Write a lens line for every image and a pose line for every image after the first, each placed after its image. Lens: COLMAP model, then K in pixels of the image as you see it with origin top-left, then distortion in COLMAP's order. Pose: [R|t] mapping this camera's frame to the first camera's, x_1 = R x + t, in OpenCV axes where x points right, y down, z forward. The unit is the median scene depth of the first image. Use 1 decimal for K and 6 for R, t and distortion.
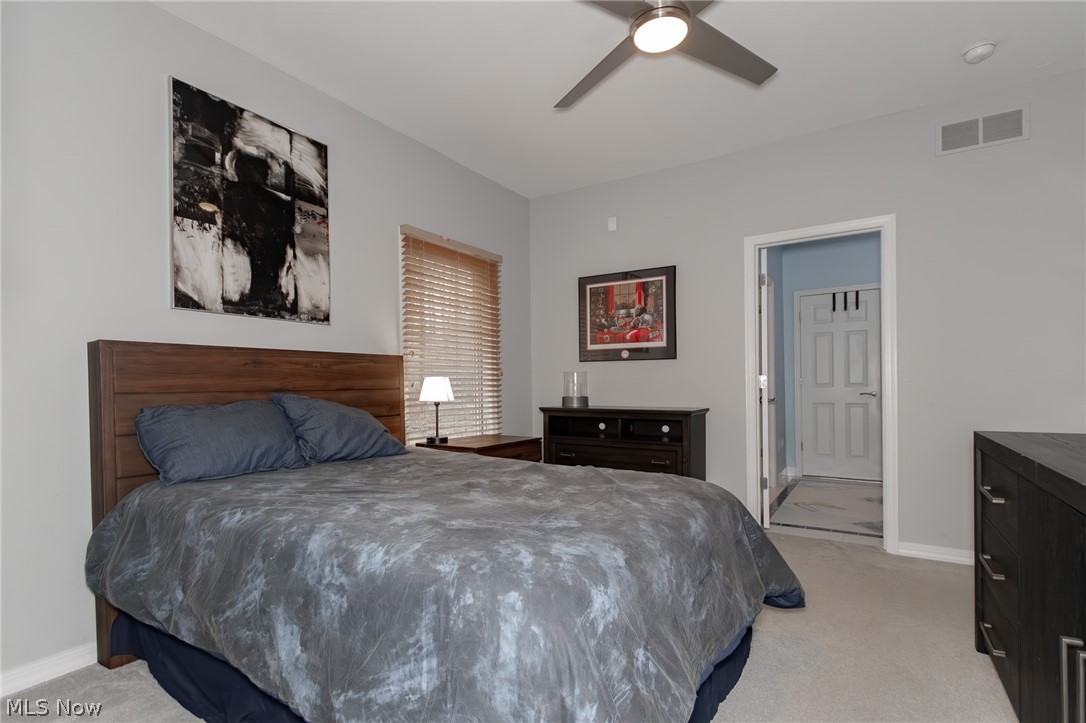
lens RADIAL K [[506.0, 0, 547.1], [0, 506.0, 373.3], [0, 0, 1]] dist [0.001593, -0.000110]
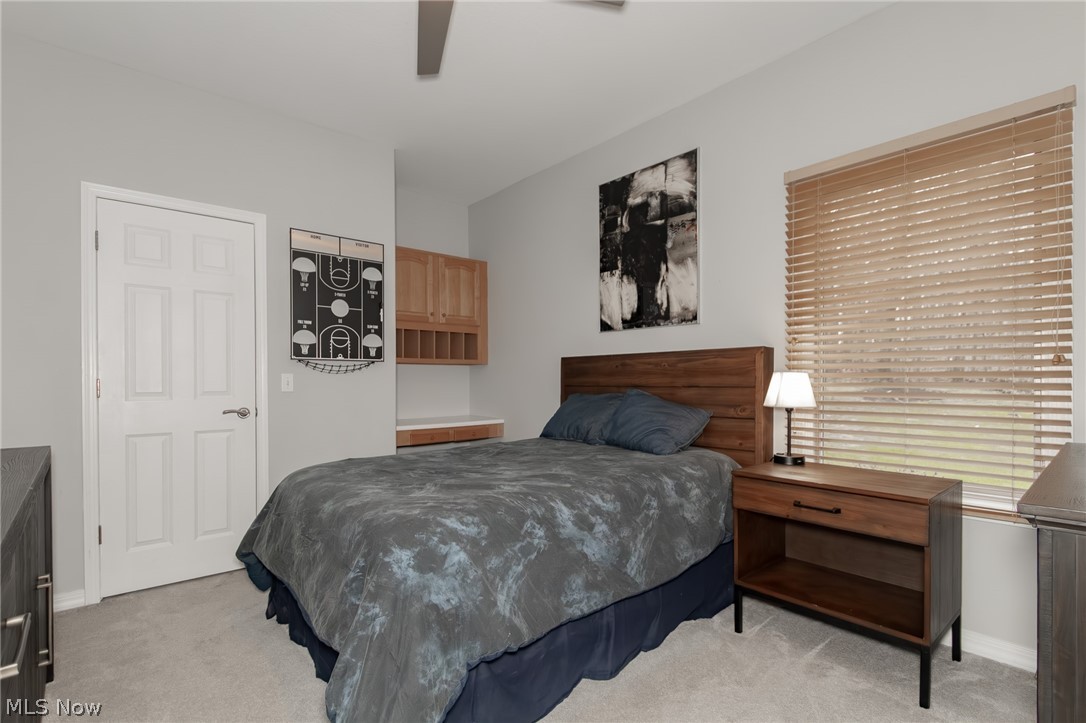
lens RADIAL K [[506.0, 0, 547.1], [0, 506.0, 373.3], [0, 0, 1]] dist [0.001593, -0.000110]
pose [[-0.269358, -0.002444, -0.963037, 0.687571], [0.026527, 0.999599, -0.009956, 0.008403], [0.962675, -0.028228, -0.269185, 1.053919]]
